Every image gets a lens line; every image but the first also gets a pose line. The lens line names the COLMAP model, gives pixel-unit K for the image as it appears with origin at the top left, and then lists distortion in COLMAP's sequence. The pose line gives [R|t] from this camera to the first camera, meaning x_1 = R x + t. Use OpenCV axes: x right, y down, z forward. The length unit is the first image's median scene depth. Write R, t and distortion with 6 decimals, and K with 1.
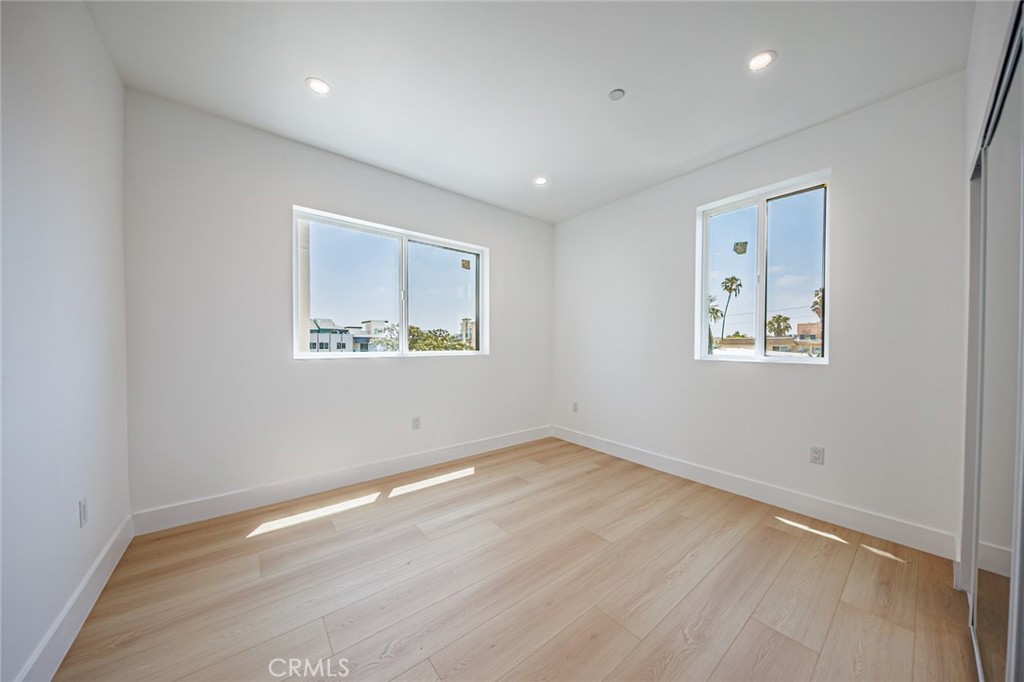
lens RADIAL K [[330.5, 0, 517.3], [0, 330.5, 345.5], [0, 0, 1]] dist [-0.001027, -0.000053]
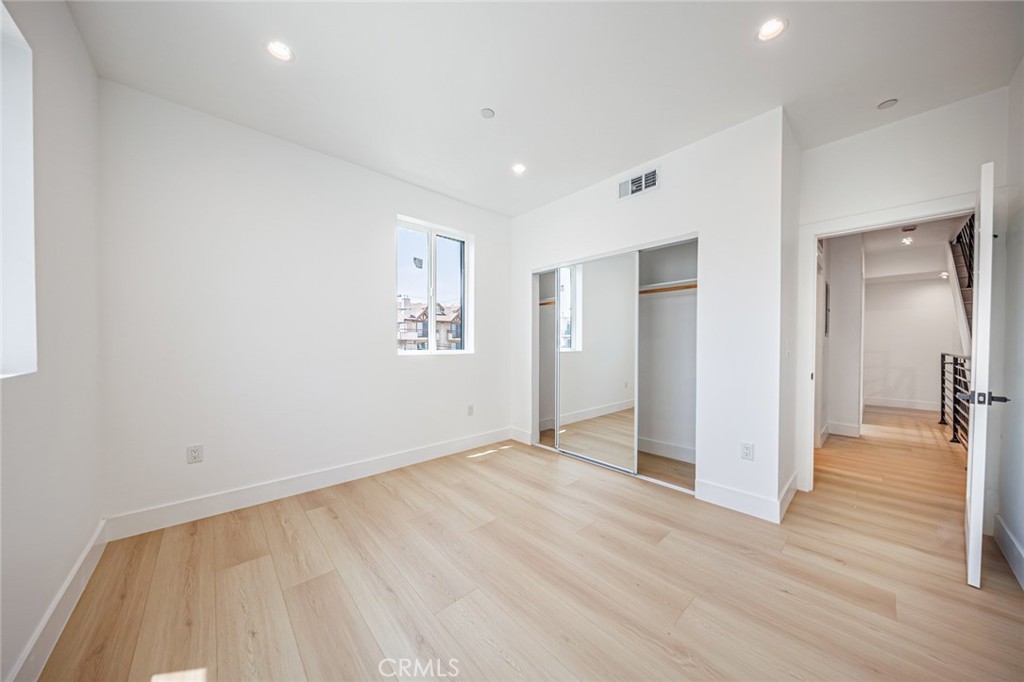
lens RADIAL K [[330.5, 0, 519.9], [0, 330.5, 346.4], [0, 0, 1]] dist [-0.001027, -0.000053]
pose [[-0.055991, -0.021729, 0.998195, -0.598083], [0.003163, 0.999754, 0.021940, -0.012893], [-0.998426, 0.004385, -0.055908, 0.704484]]
